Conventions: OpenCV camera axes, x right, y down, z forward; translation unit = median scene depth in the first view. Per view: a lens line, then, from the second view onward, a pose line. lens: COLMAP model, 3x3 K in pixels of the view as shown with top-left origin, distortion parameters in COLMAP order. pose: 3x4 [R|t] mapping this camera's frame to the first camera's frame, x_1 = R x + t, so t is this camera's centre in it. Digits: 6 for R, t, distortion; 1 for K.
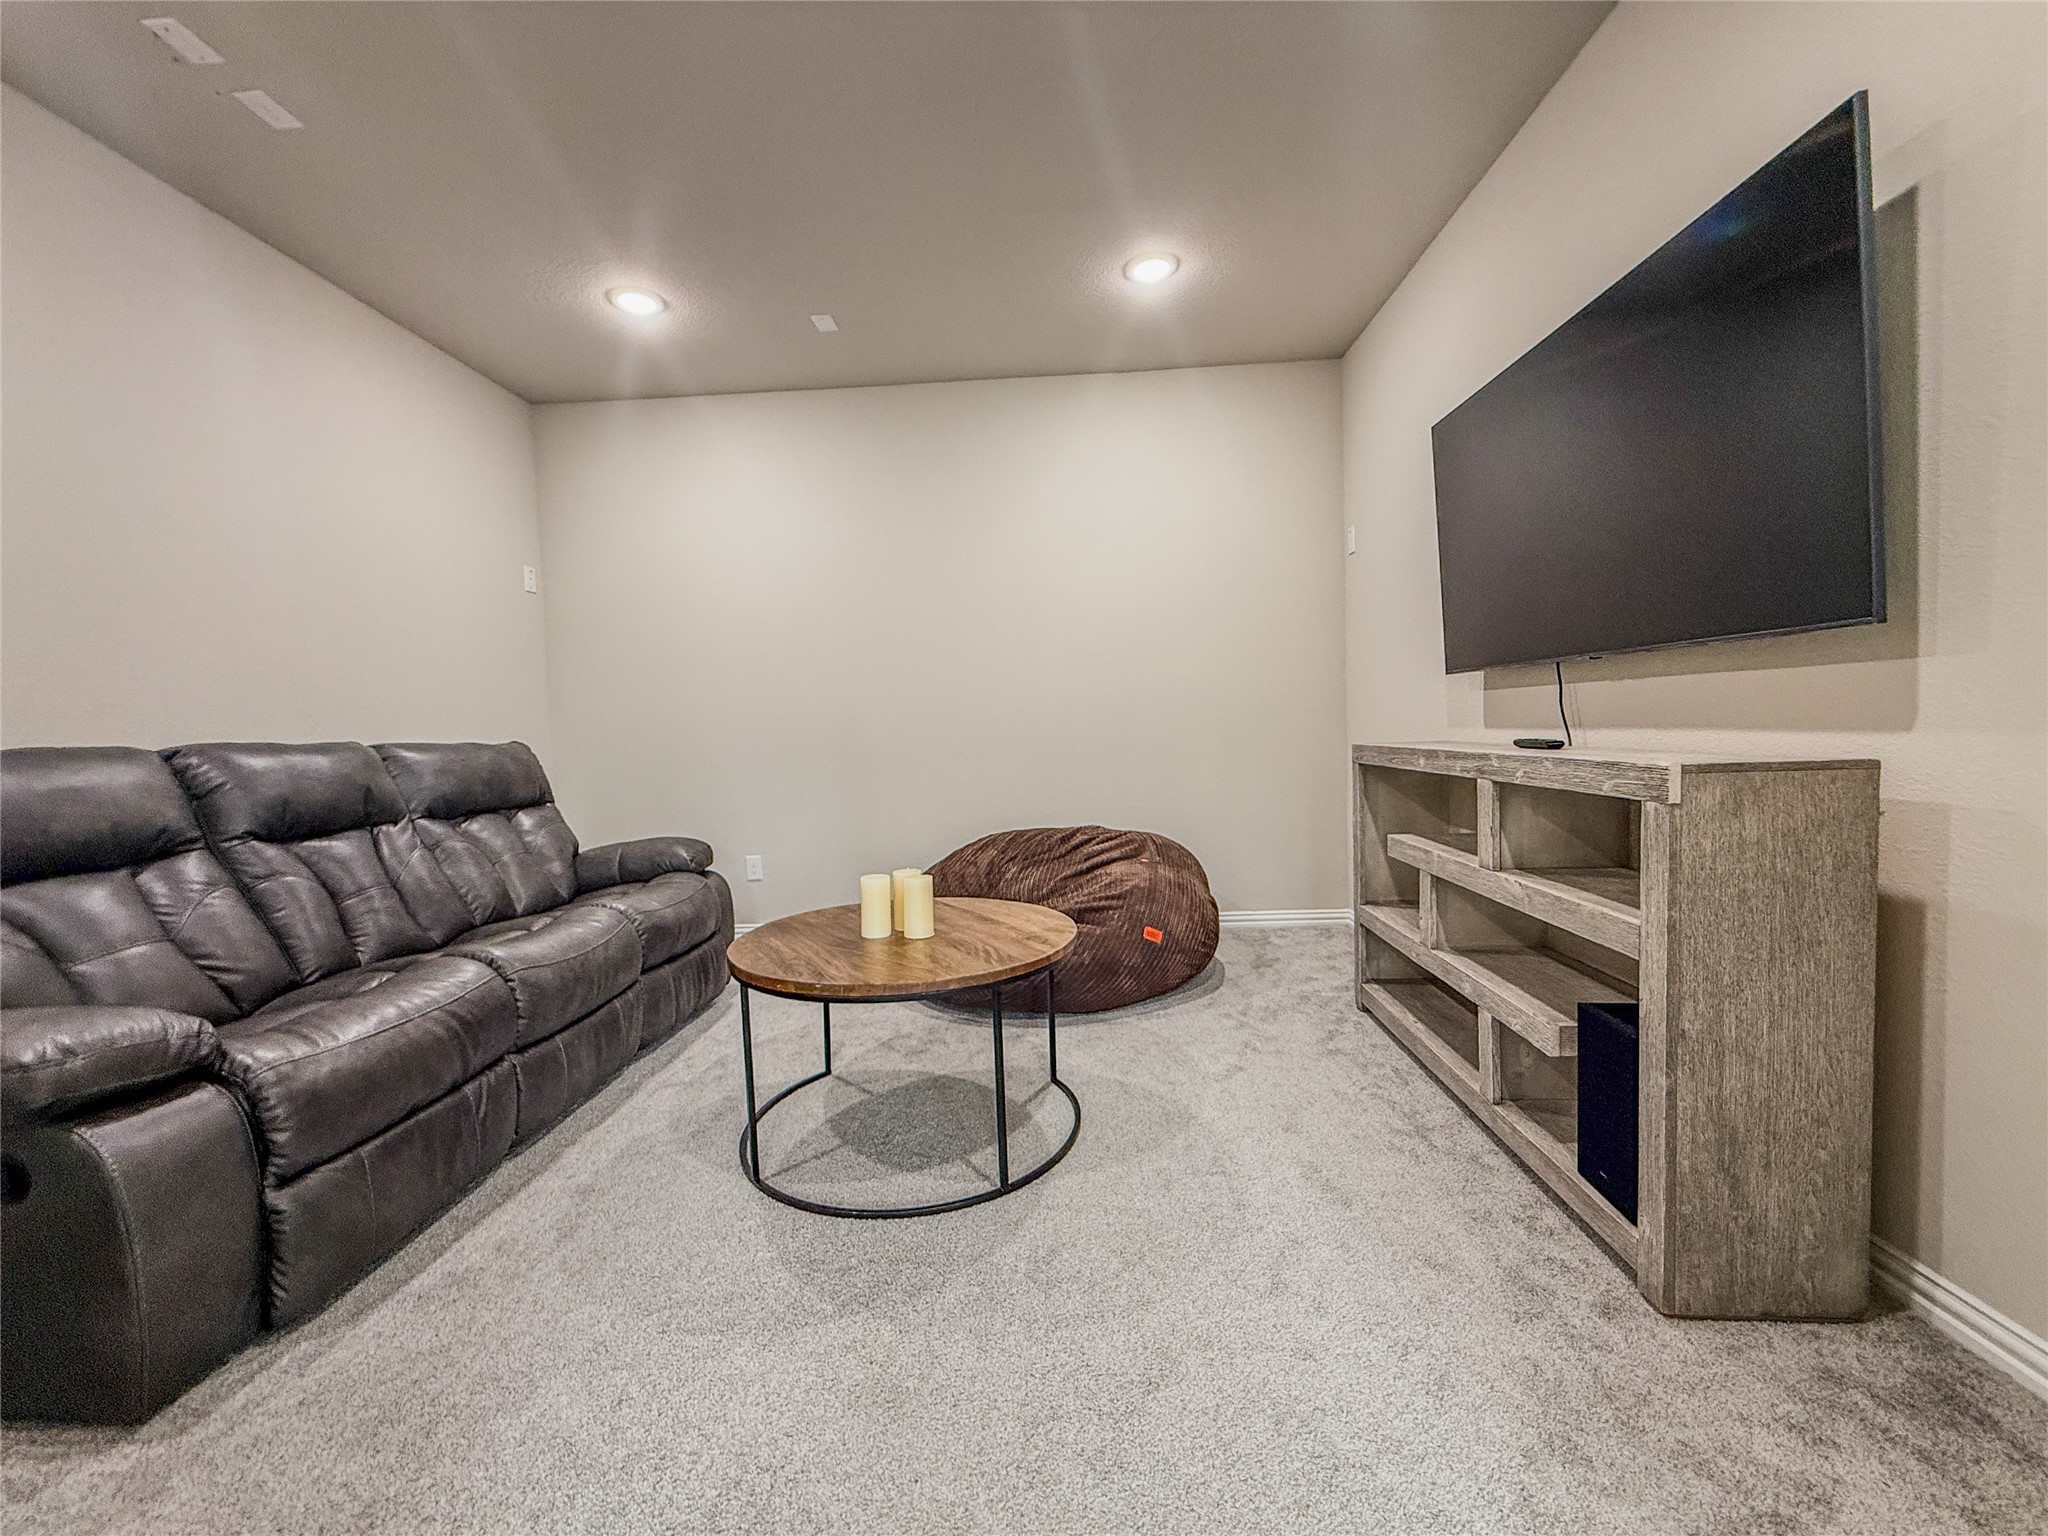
lens RADIAL K [[815.7, 0, 1014.1], [0, 815.7, 767.7], [0, 0, 1]] dist [0.002094, -0.001107]
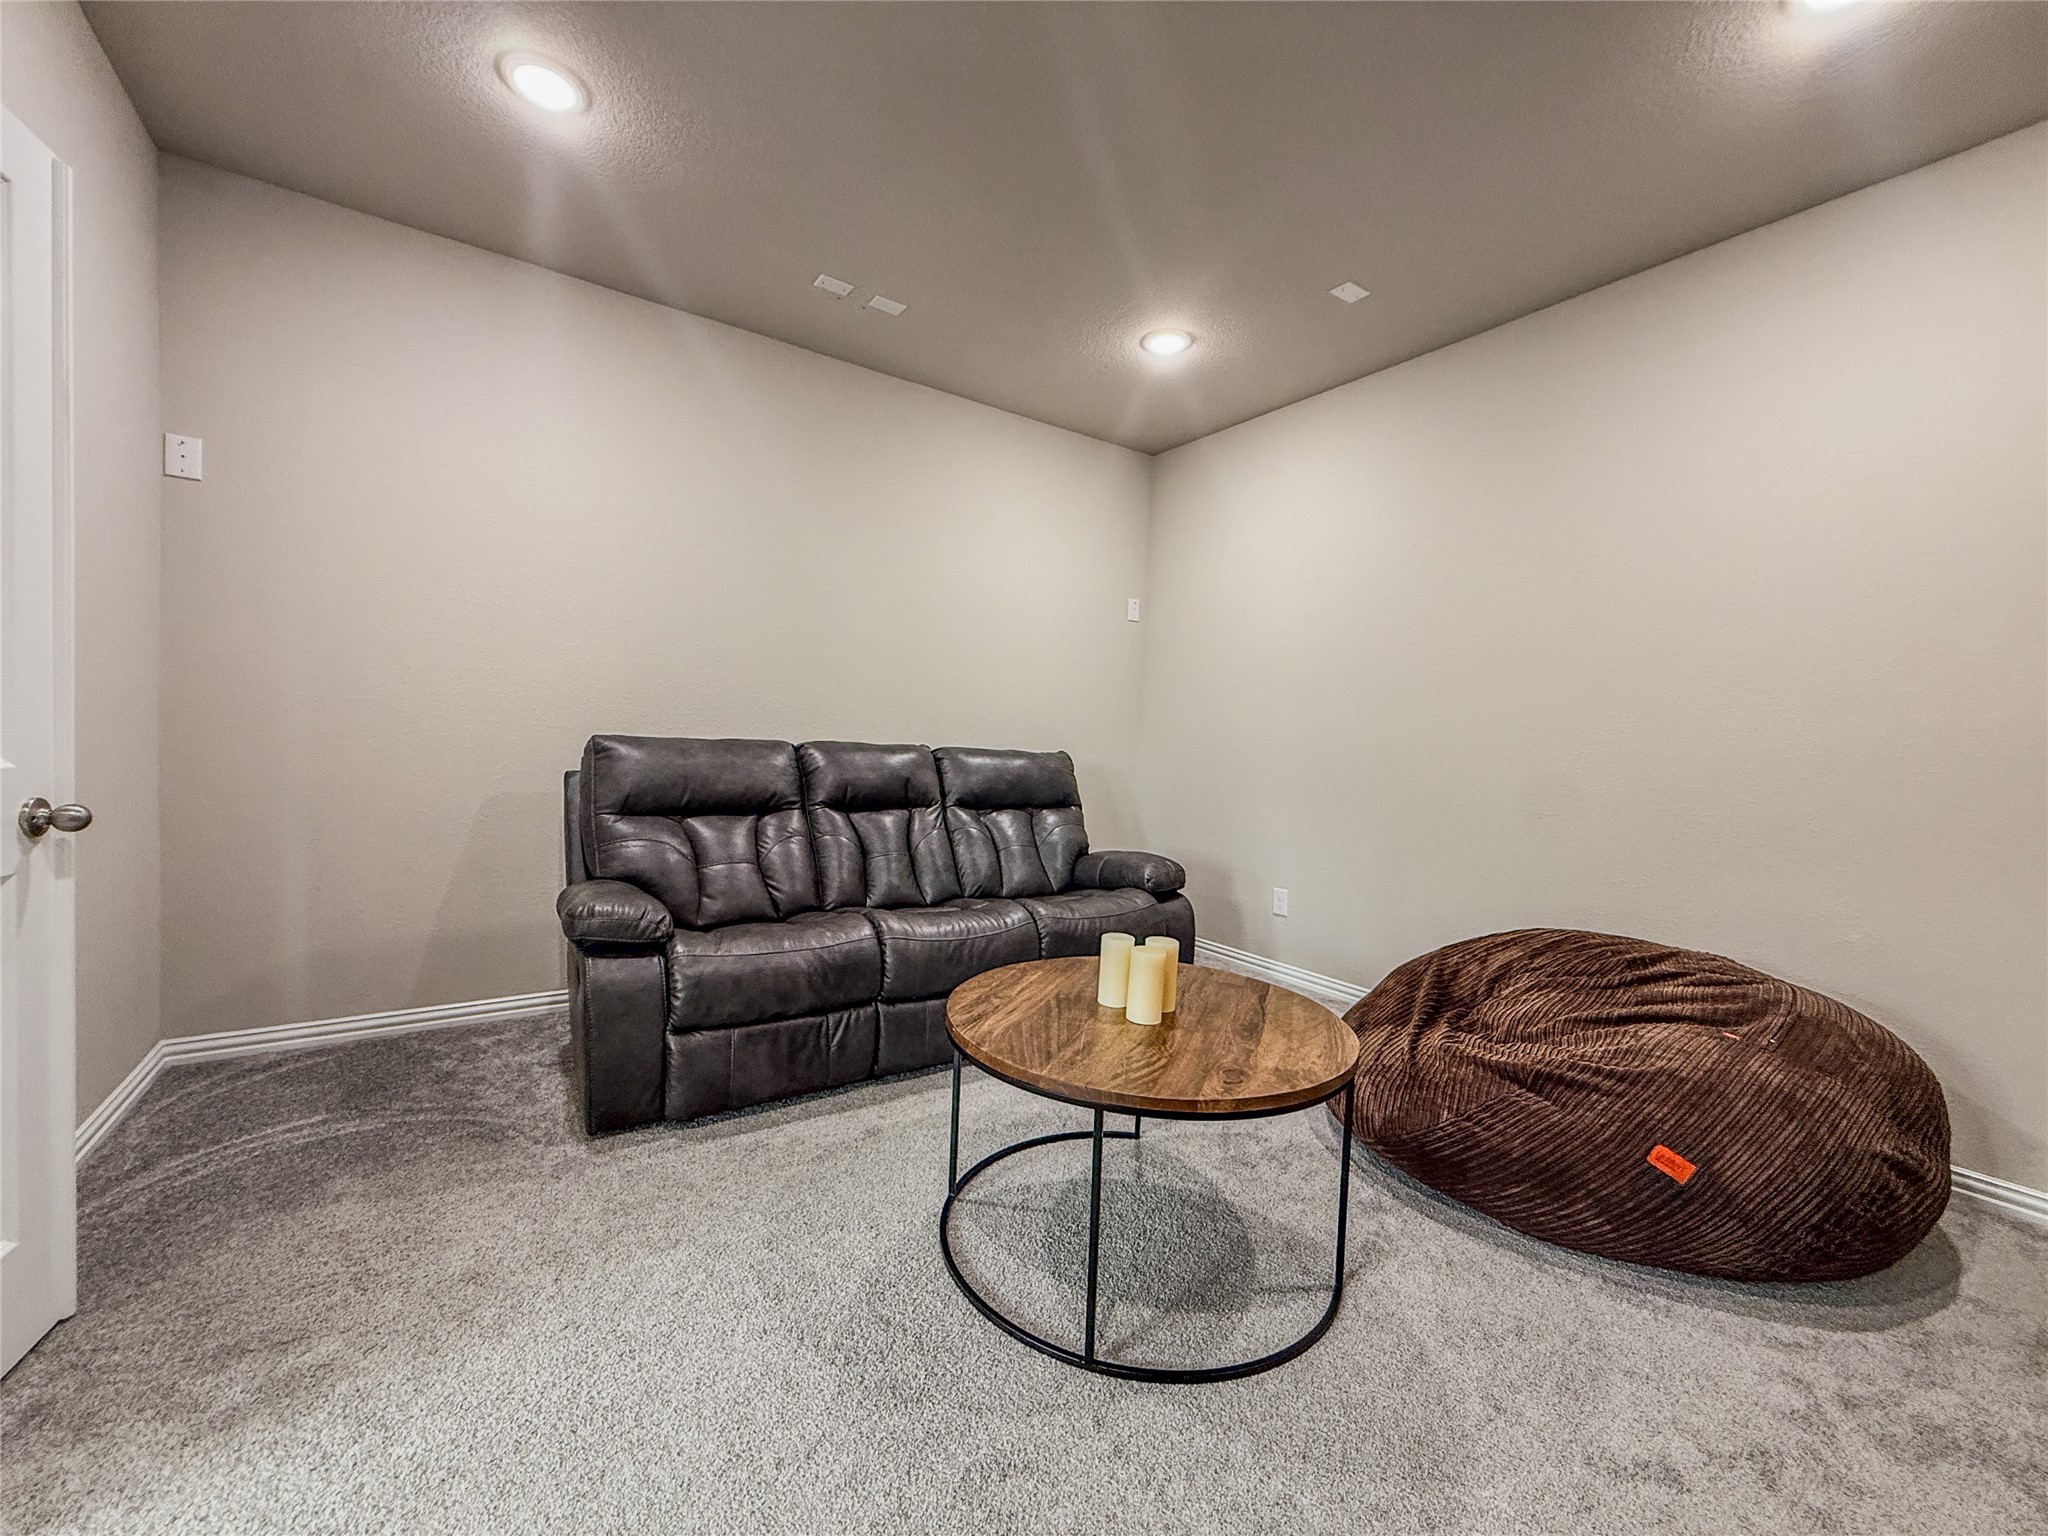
lens RADIAL K [[815.7, 0, 1036.9], [0, 815.7, 766.6], [0, 0, 1]] dist [0.002094, -0.001107]
pose [[0.603400, 0.087711, -0.792600, 0.435946], [-0.096136, 0.994684, 0.036886, -0.070863], [0.791623, 0.053940, 0.608625, 0.357592]]
